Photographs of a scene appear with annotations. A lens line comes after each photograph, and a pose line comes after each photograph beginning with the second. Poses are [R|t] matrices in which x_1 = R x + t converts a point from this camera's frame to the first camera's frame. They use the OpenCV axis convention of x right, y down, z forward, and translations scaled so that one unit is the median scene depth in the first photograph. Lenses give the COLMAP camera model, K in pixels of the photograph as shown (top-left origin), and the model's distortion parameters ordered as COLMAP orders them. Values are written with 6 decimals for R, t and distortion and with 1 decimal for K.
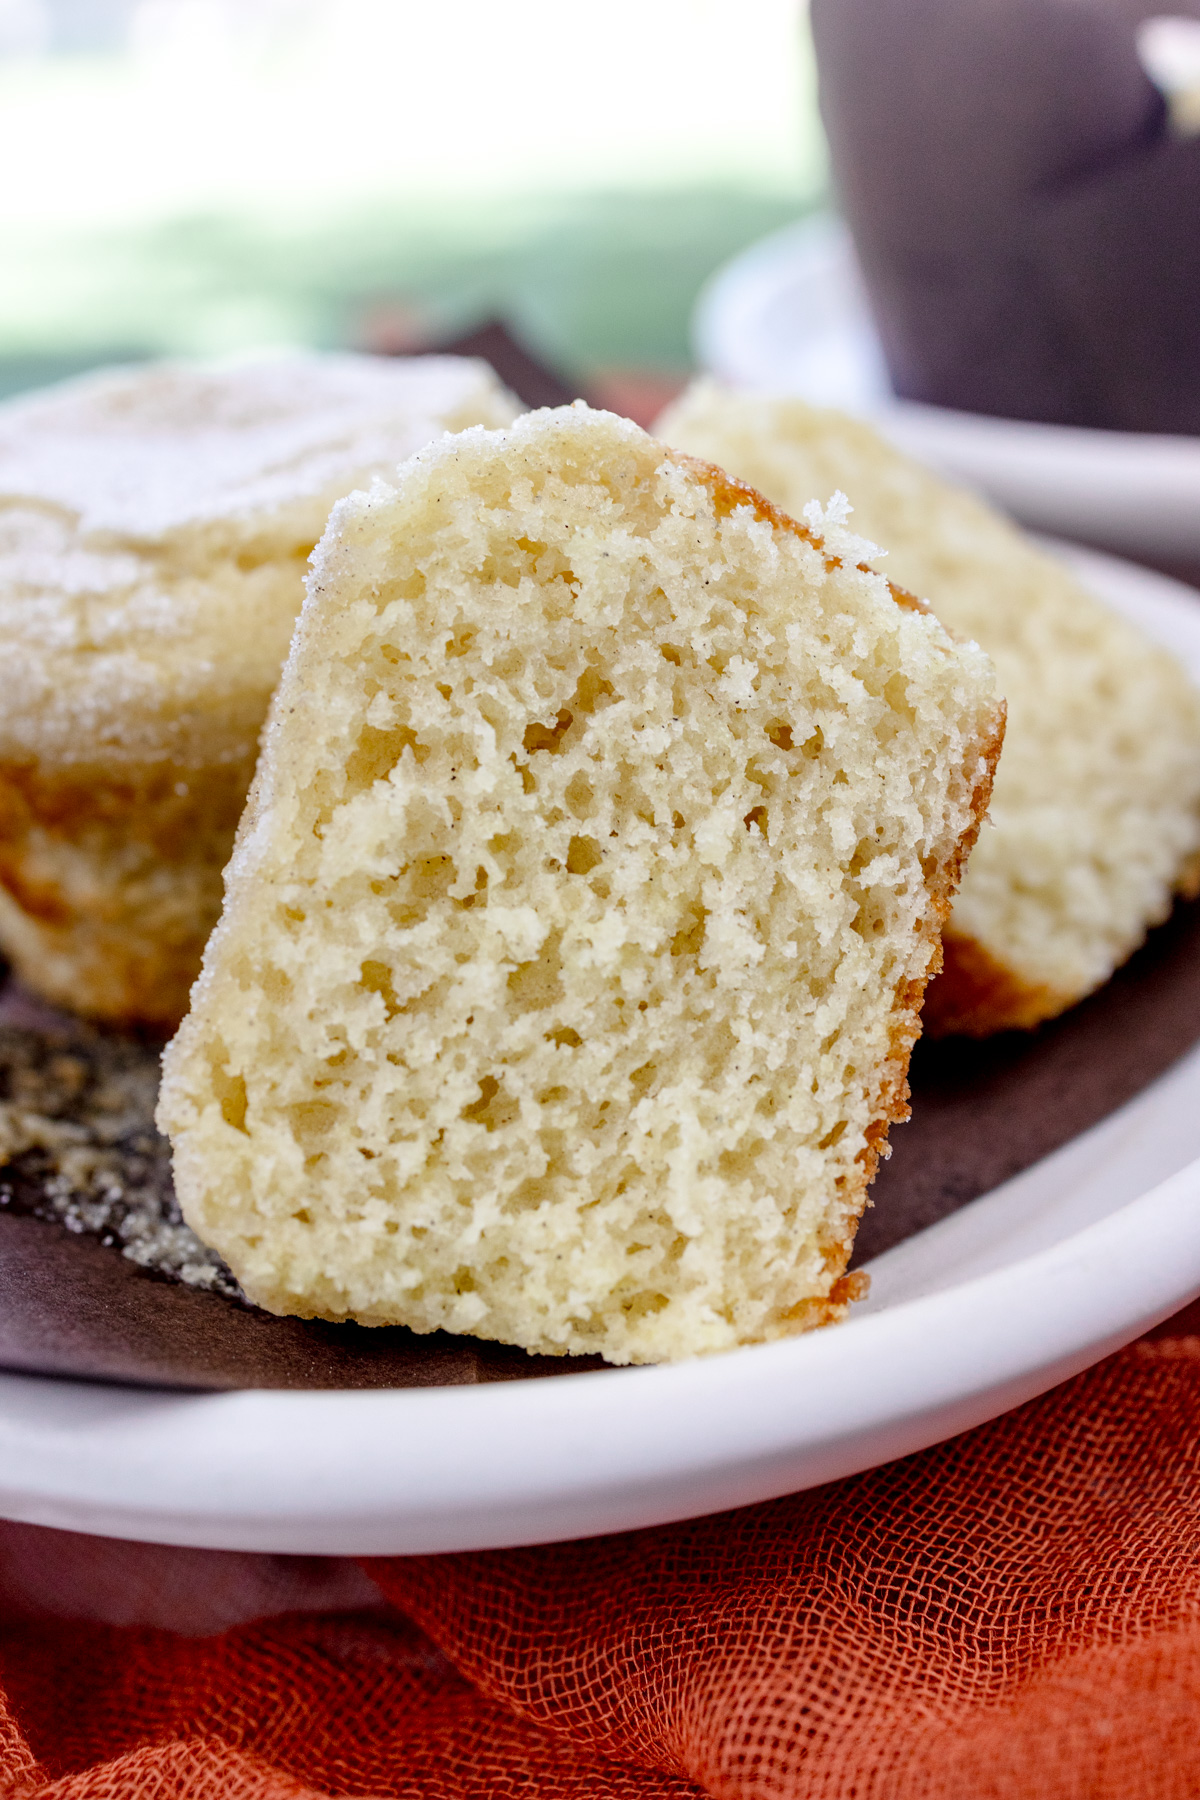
lens RADIAL K [[1999.3, 0, 590.7], [0, 1999.3, 905.3], [0, 0, 1]] dist [0.056665, -0.021537]
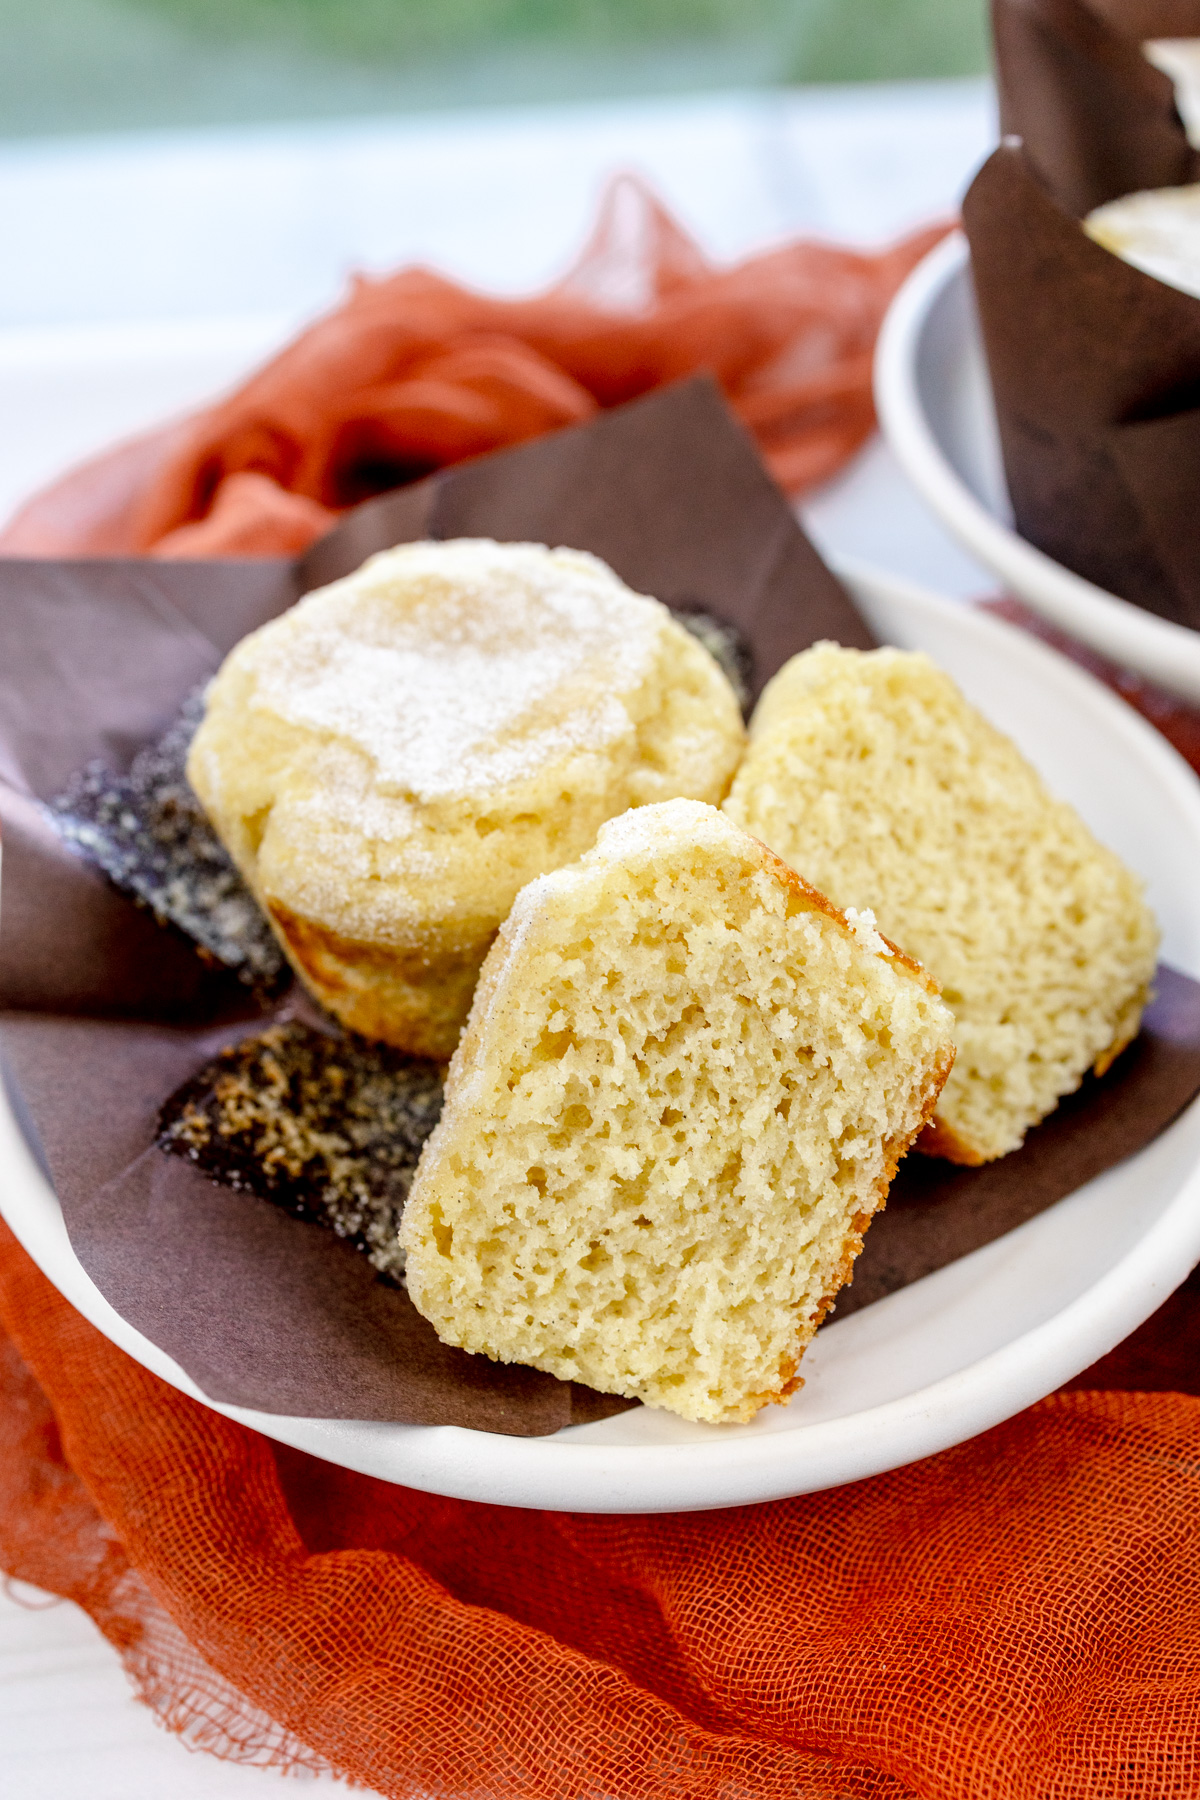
lens RADIAL K [[1956.4, 0, 600.0], [0, 1956.4, 900.0], [0, 0, 1]] dist [-0.001797, 0.403504]
pose [[0.988626, 0.138159, -0.059424, 0.008882], [-0.114450, 0.947456, 0.298710, -0.654039], [0.097571, -0.288512, 0.952492, -0.454001]]
